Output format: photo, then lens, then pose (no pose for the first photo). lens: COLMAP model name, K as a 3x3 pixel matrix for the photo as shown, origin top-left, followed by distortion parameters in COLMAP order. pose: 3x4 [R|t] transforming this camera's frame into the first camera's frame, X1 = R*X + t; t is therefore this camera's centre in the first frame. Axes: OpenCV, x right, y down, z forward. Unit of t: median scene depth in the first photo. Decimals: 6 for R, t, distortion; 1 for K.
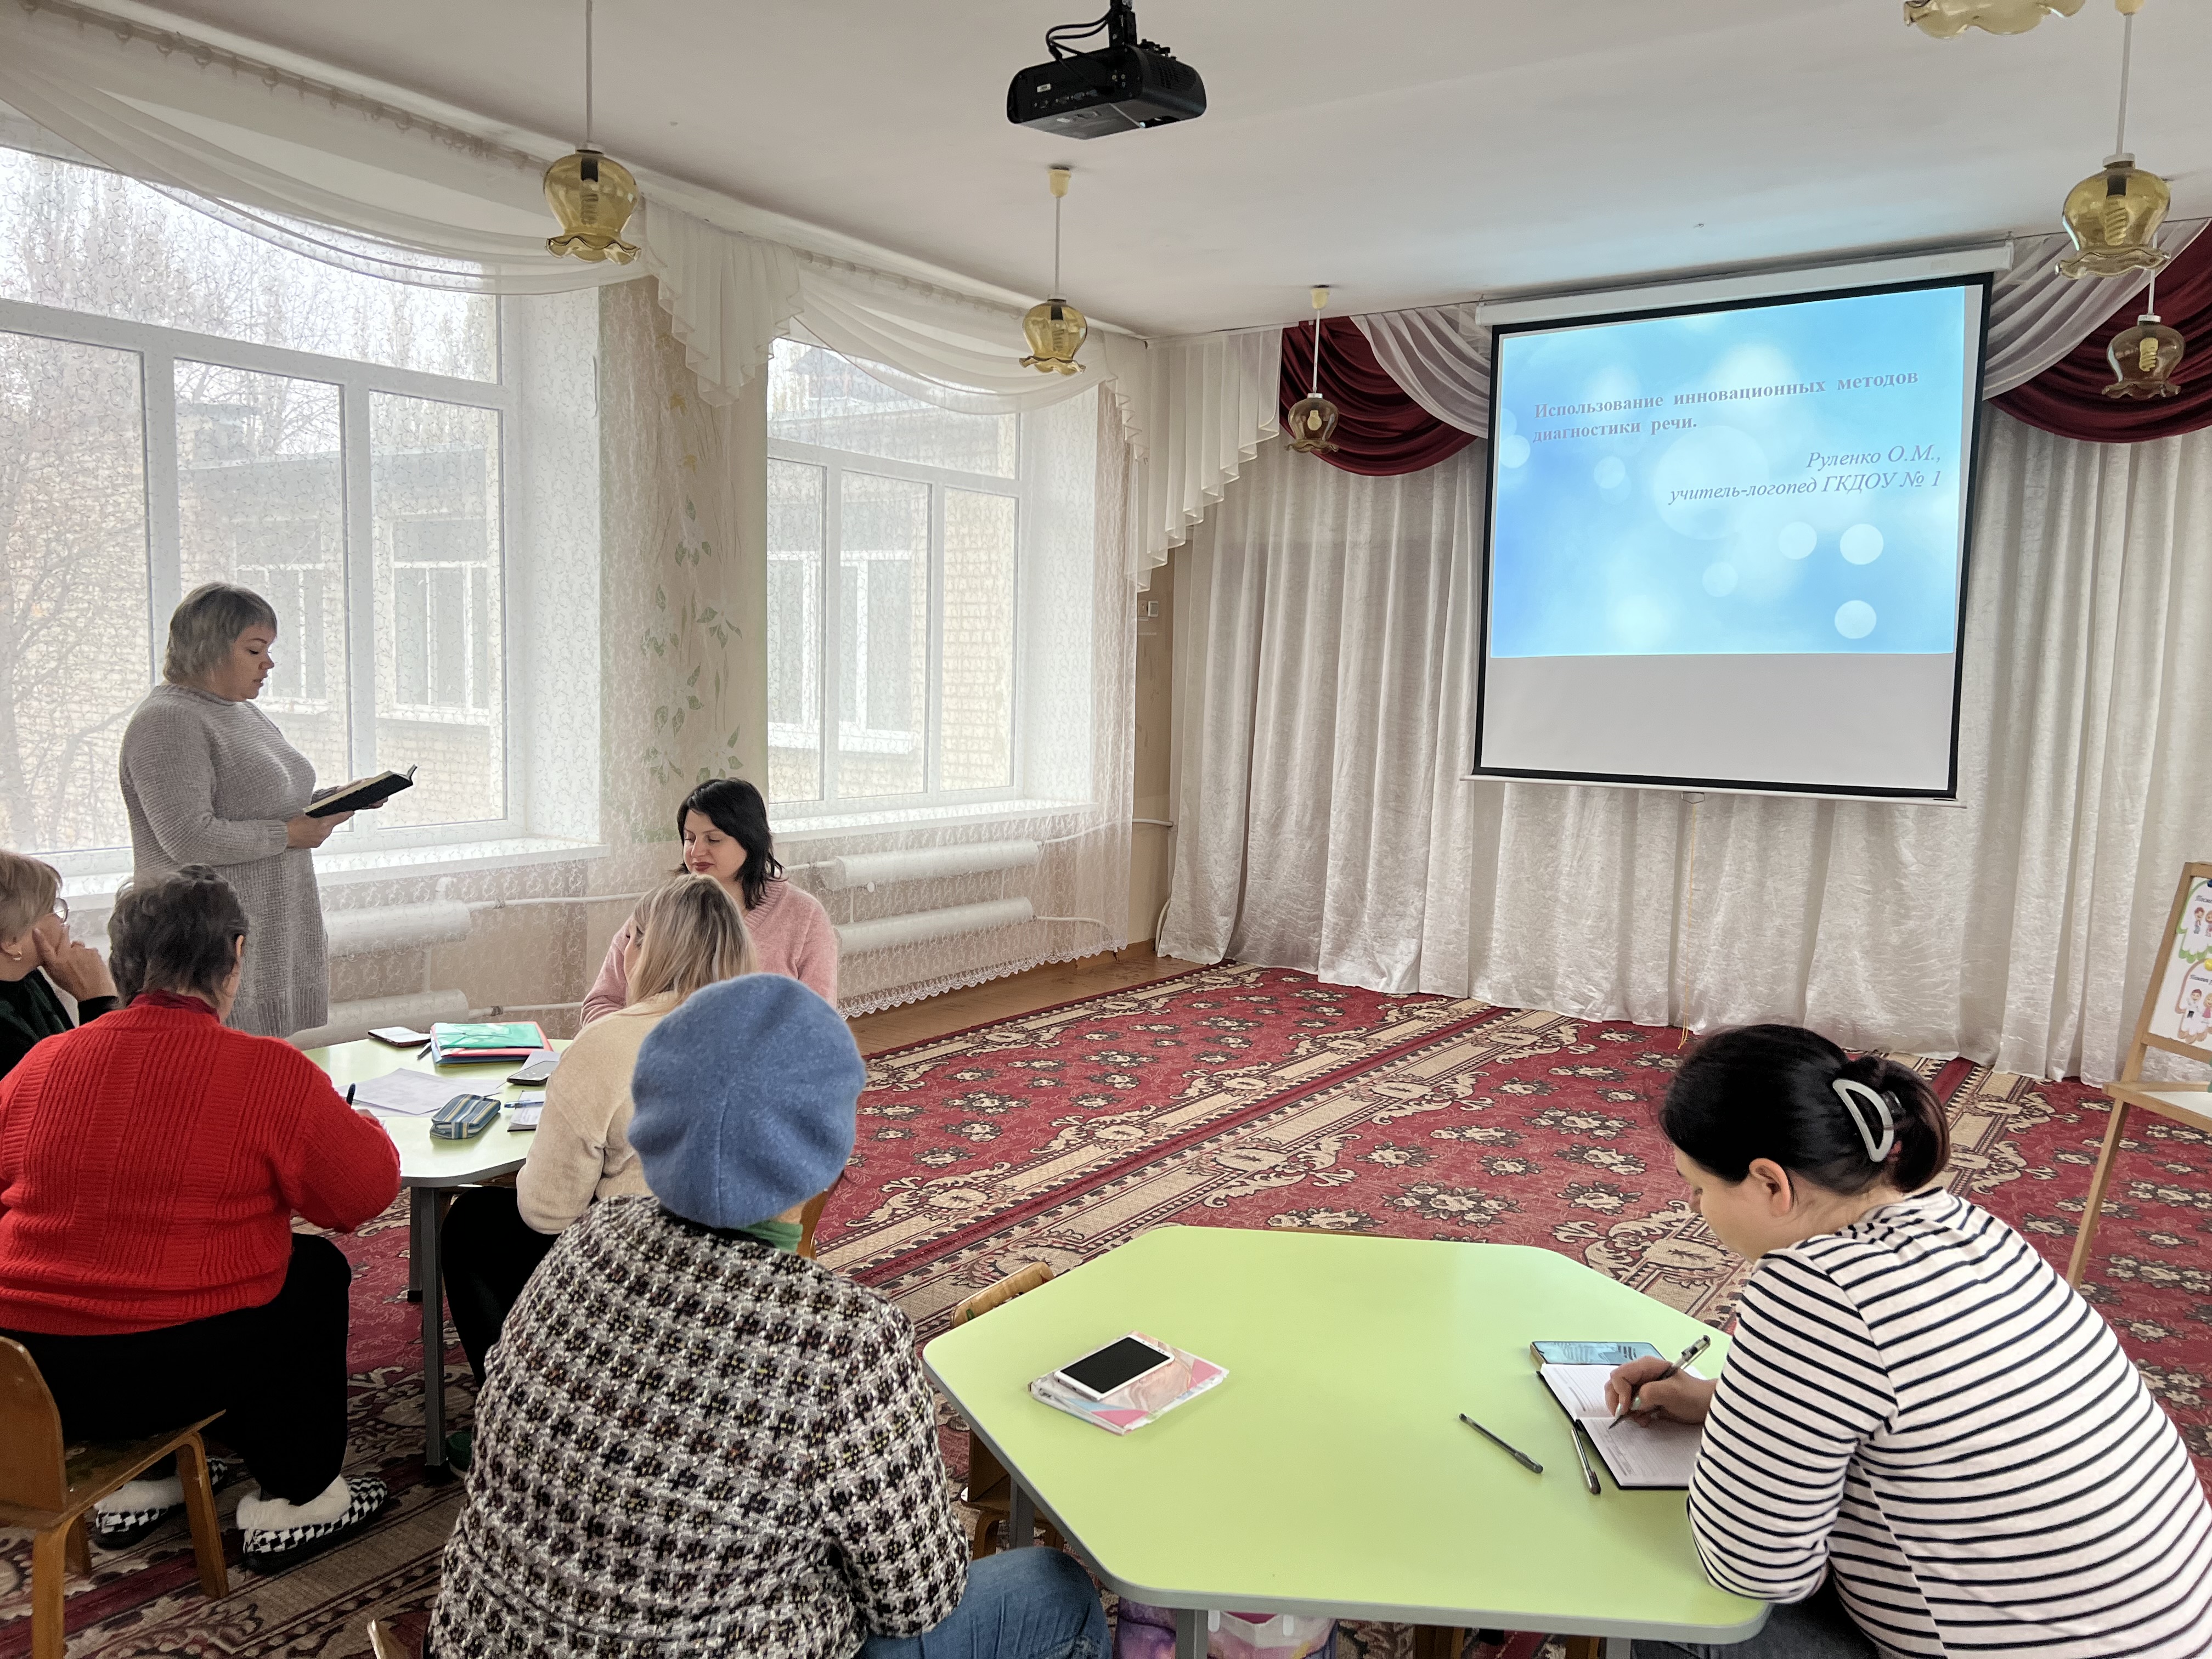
lens RADIAL K [[1642.7, 0, 1125.0], [0, 1642.7, 831.5], [0, 0, 1]] dist [0.060074, -0.066550]
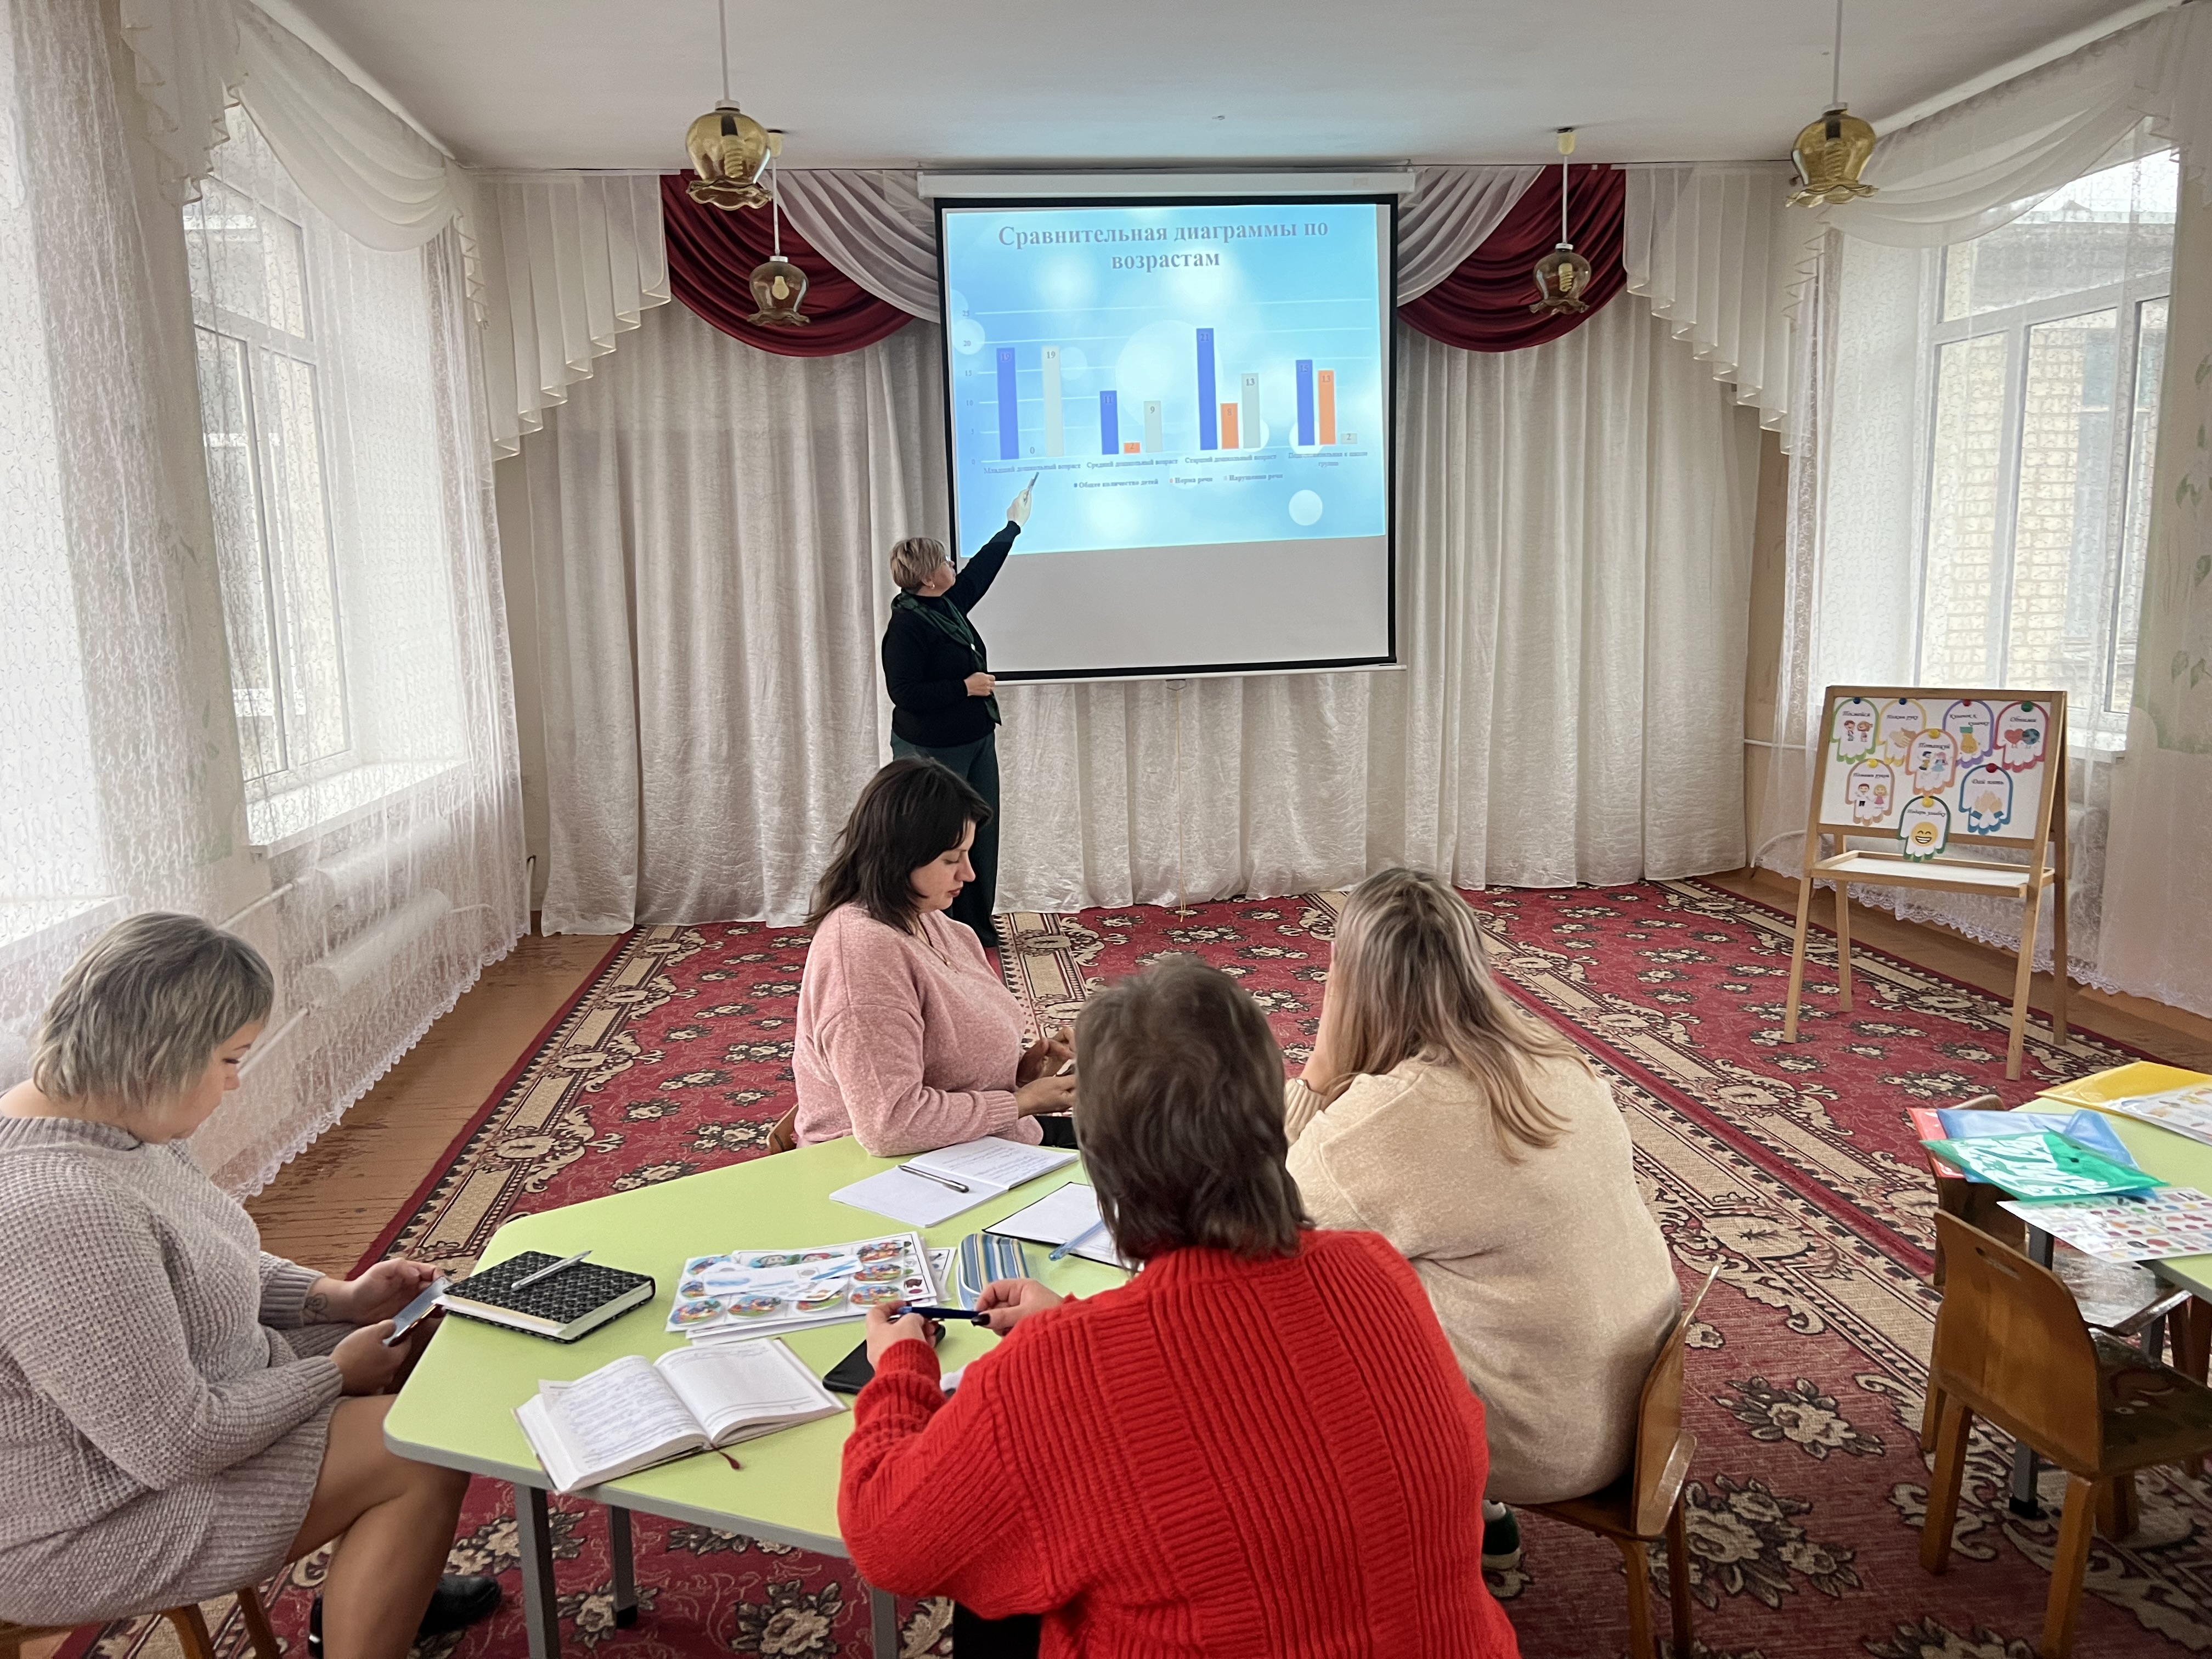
lens RADIAL K [[1642.7, 0, 1092.1], [0, 1642.7, 845.1], [0, 0, 1]] dist [0.060074, -0.066550]
pose [[0.765273, -0.148038, 0.626452, -0.382510], [0.108234, 0.988933, 0.101478, -0.032362], [-0.634542, -0.009855, 0.772826, 0.238926]]
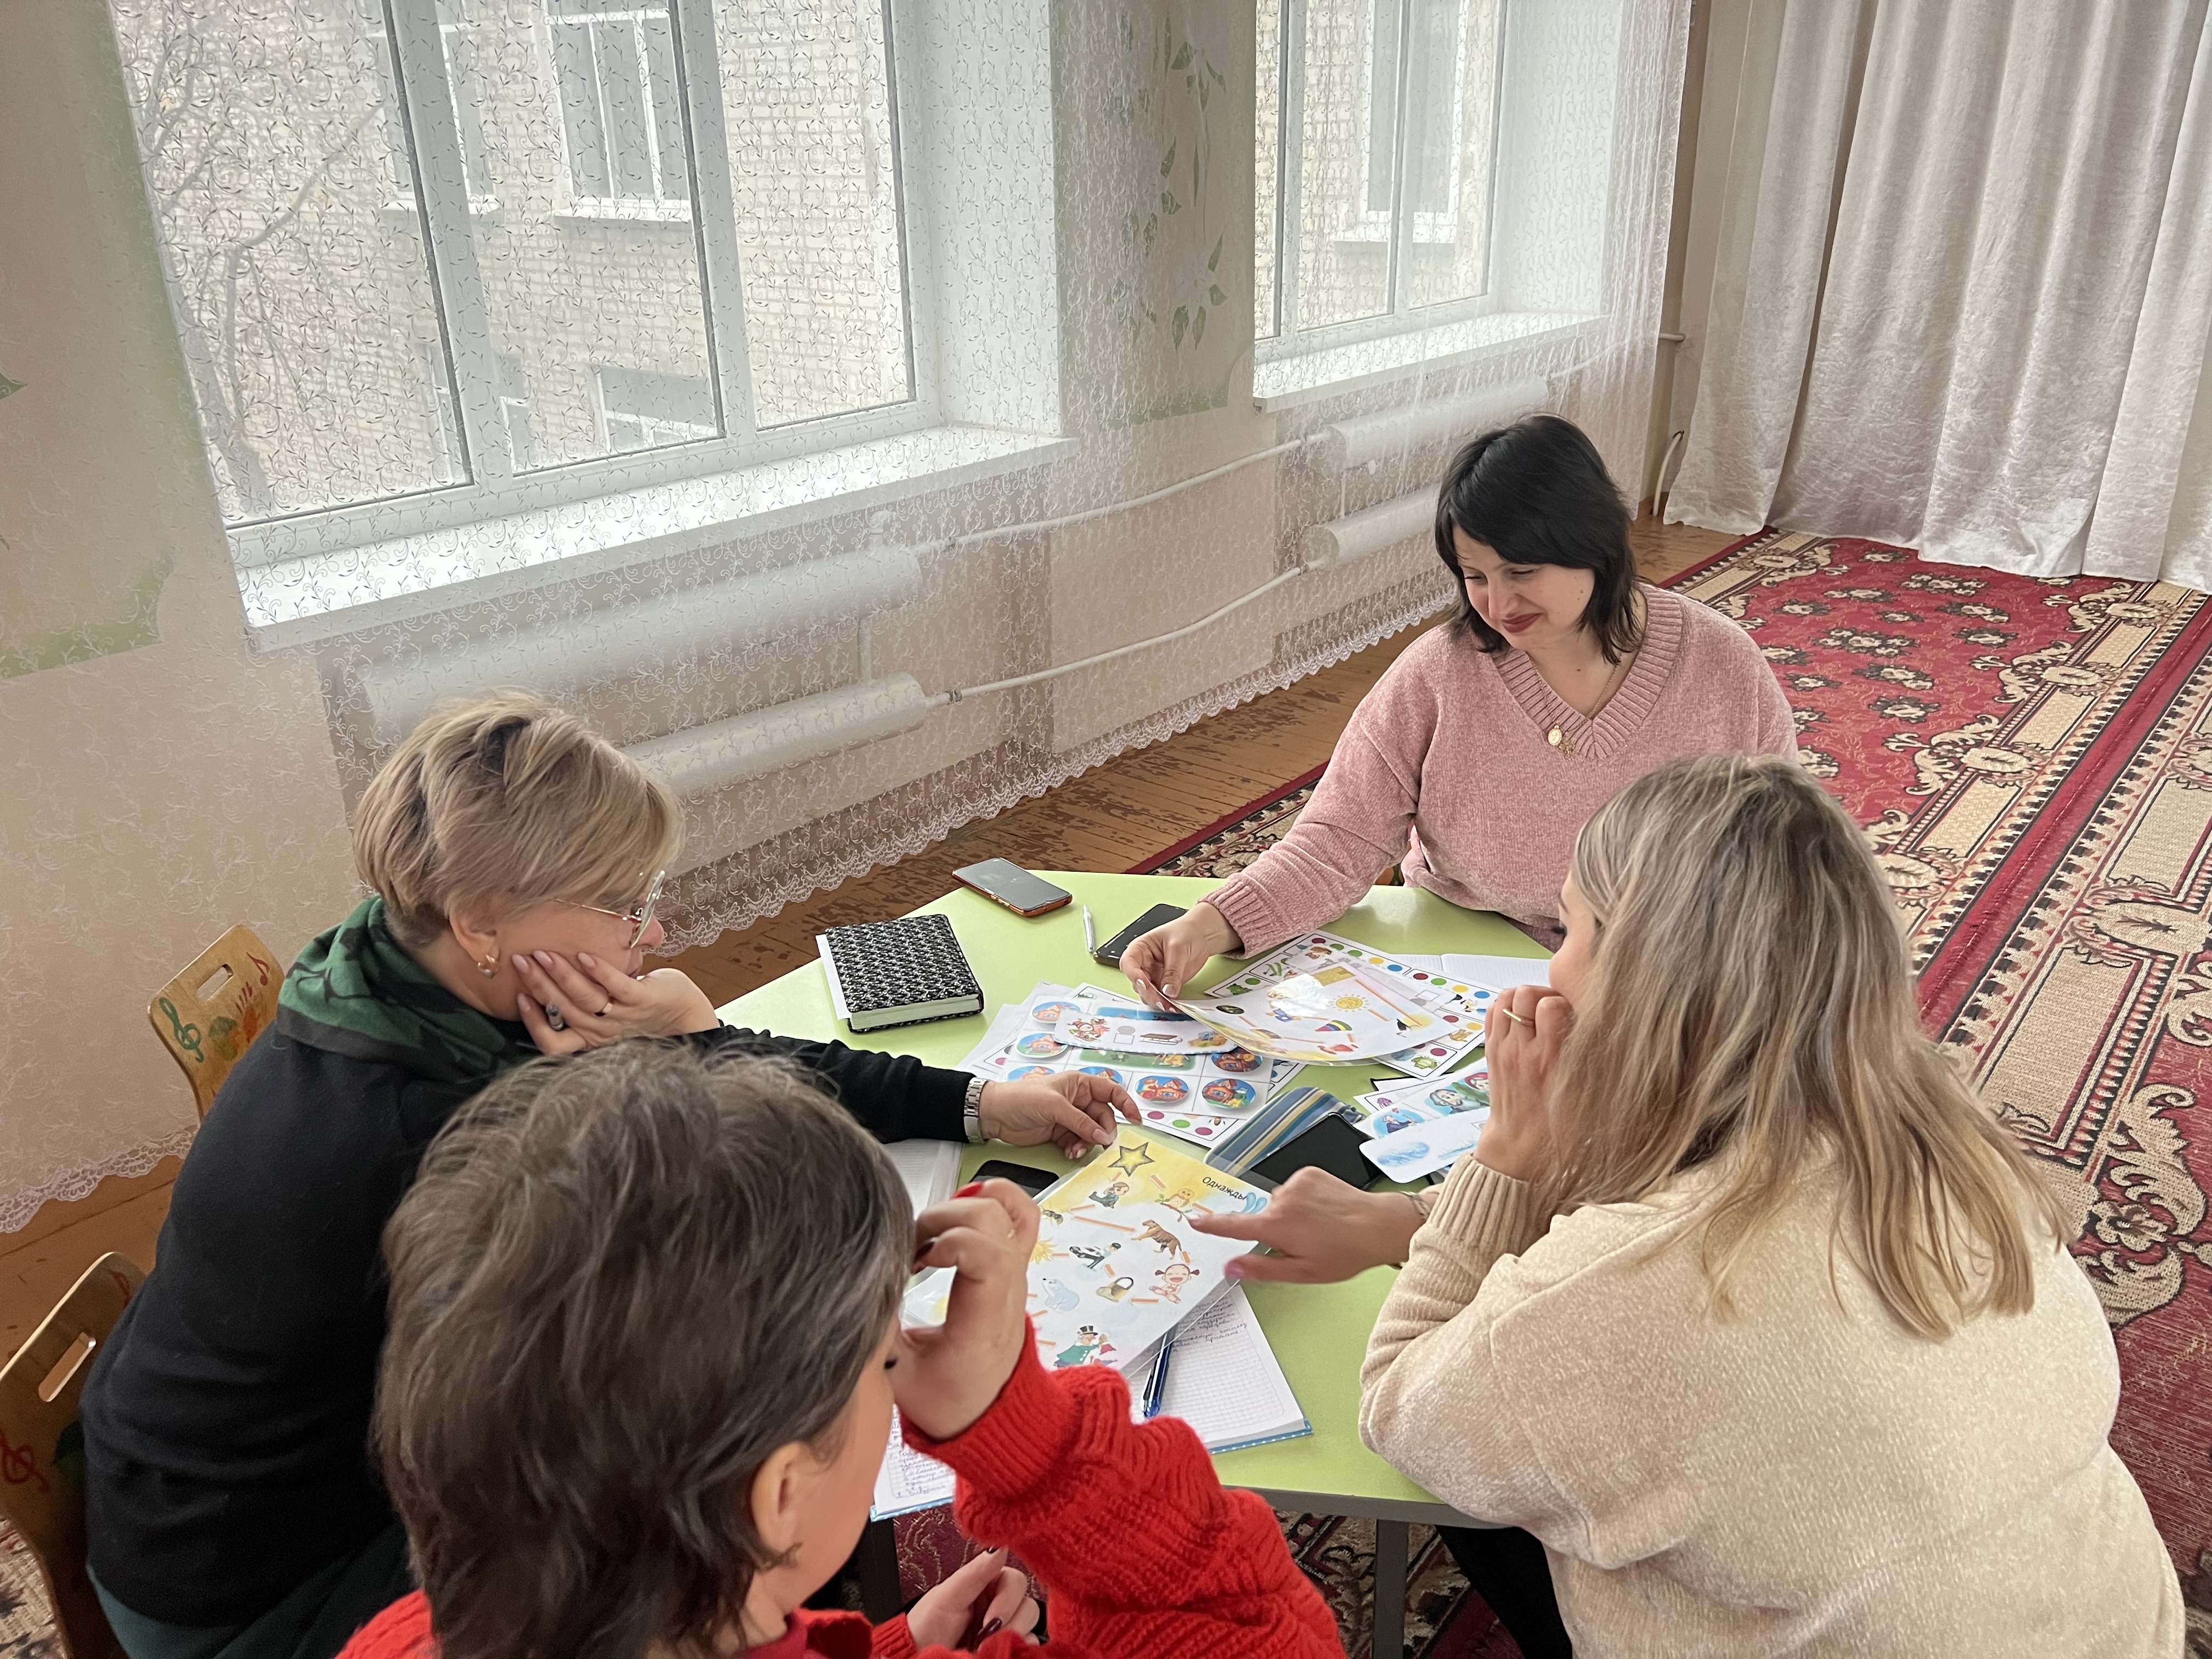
lens RADIAL K [[1642.7, 0, 1125.5], [0, 1642.7, 819.4], [0, 0, 1]] dist [0.060074, -0.066550]
pose [[0.995008, -0.006593, -0.099575, -0.203898], [0.035854, 0.954809, 0.295051, -0.036900], [0.093130, -0.297148, 0.950279, 0.283922]]
